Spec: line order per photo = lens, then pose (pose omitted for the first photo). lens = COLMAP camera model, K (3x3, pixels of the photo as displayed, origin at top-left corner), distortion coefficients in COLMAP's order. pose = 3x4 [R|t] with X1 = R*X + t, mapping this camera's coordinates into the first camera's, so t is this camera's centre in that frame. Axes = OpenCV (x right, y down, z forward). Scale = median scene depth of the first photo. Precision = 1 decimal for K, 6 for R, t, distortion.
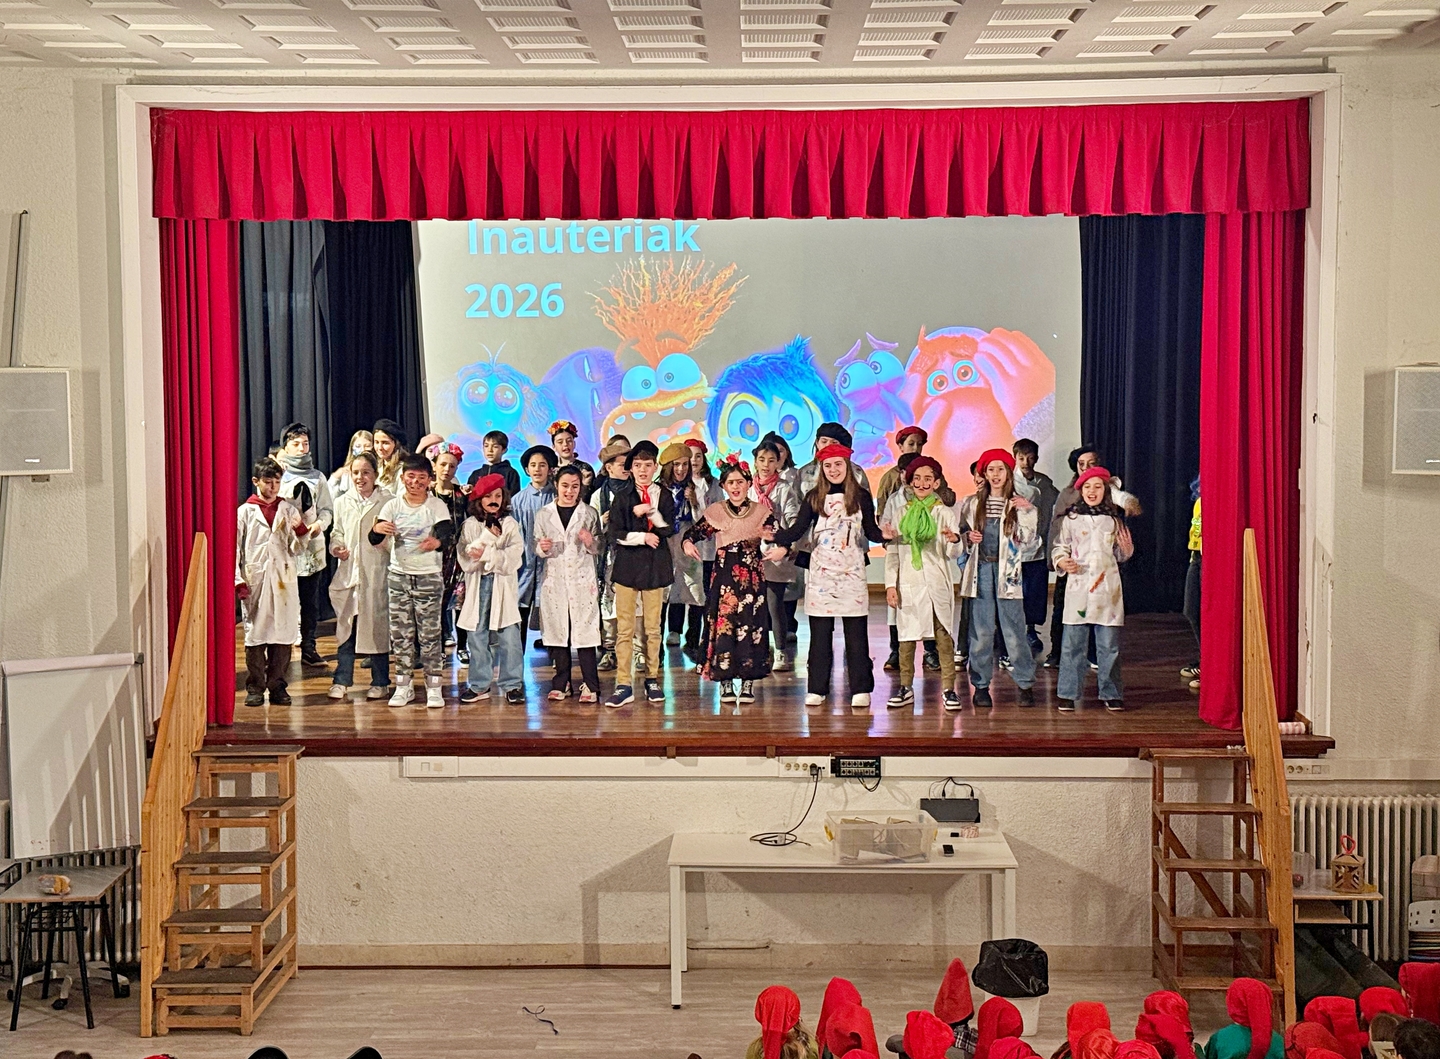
lens RADIAL K [[2211.5, 0, 732.9], [0, 2211.5, 531.9], [0, 0, 1]] dist [0.130222, 0.000000]
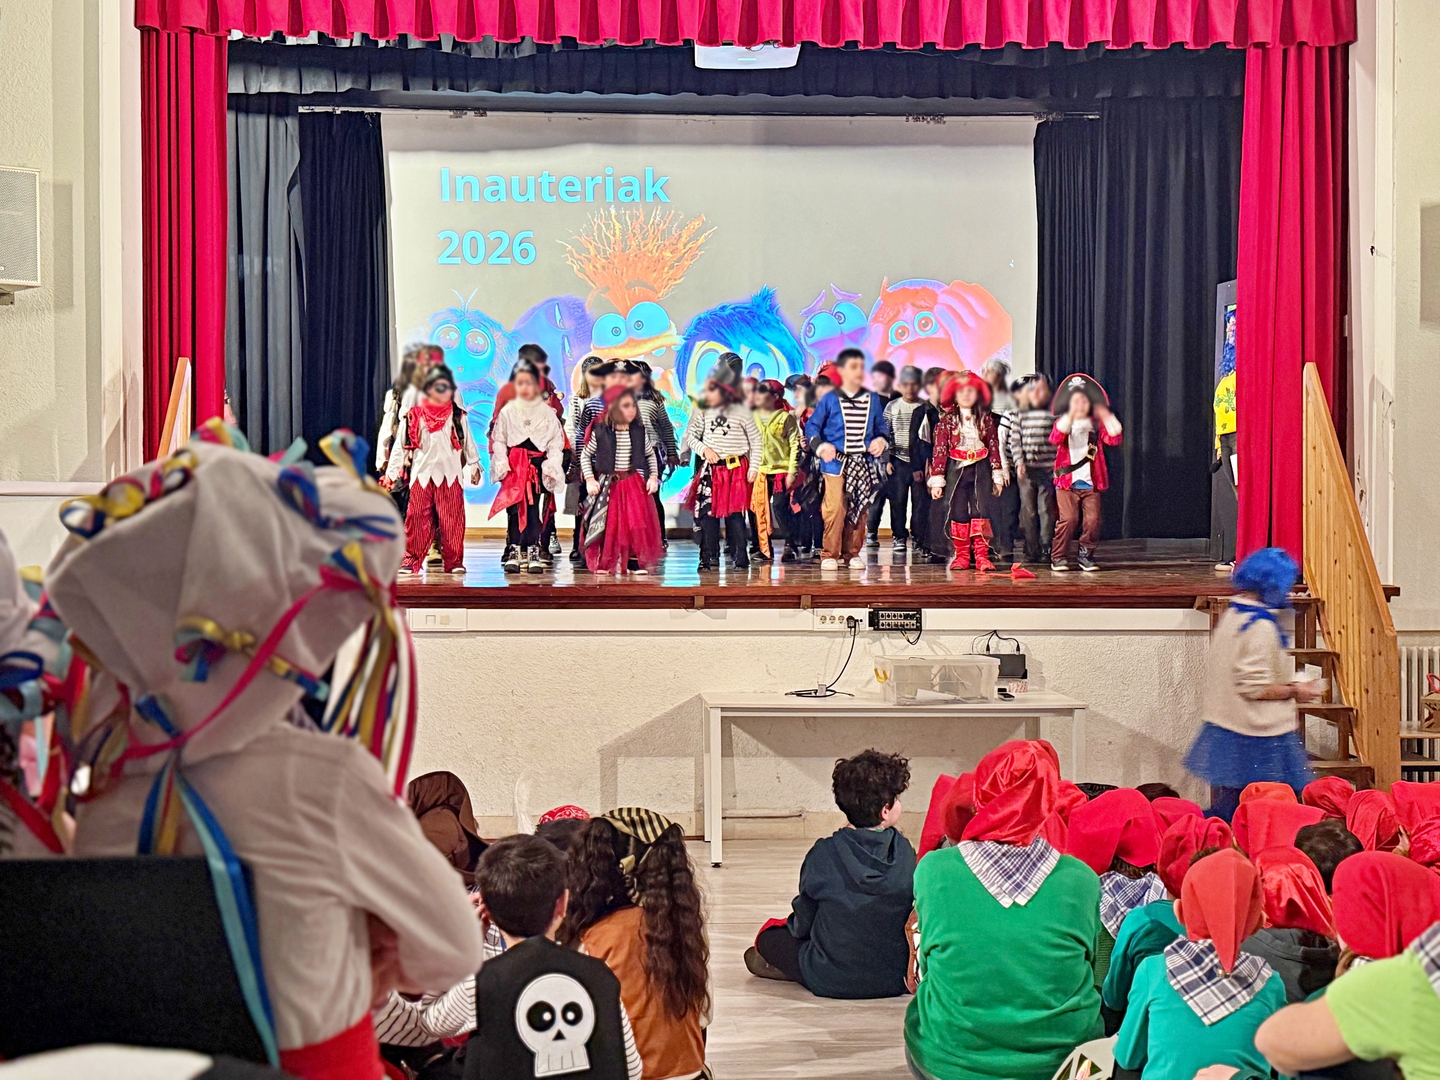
lens RADIAL K [[1821.7, 0, 723.4], [0, 1821.7, 549.7], [0, 0, 1]] dist [0.102677, 0.000000]
pose [[0.997401, 0.002384, 0.072017, -0.071590], [0.002203, 0.997977, -0.063541, 0.124332], [-0.072022, 0.063534, 0.995377, 0.236200]]
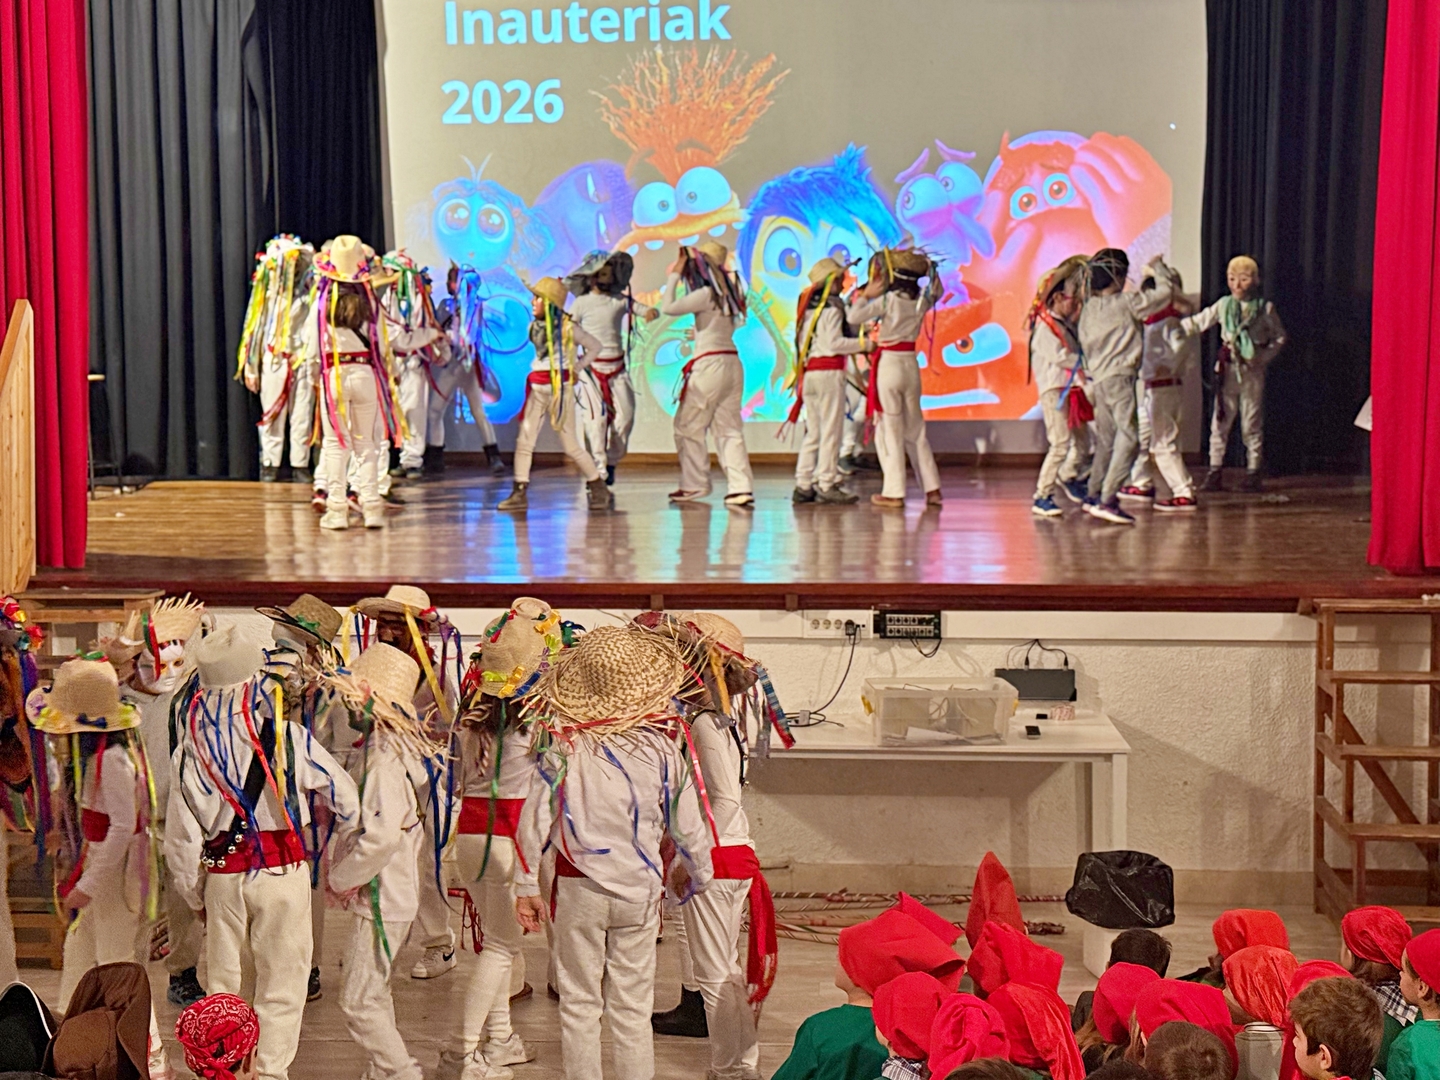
lens RADIAL K [[2236.8, 0, 721.8], [0, 2236.8, 549.7], [0, 0, 1]] dist [0.130875, 0.000000]
pose [[0.999120, 0.004719, -0.041677, 0.024526], [-0.004309, 0.999941, 0.009932, 0.073346], [0.041722, -0.009744, 0.999082, 0.250717]]
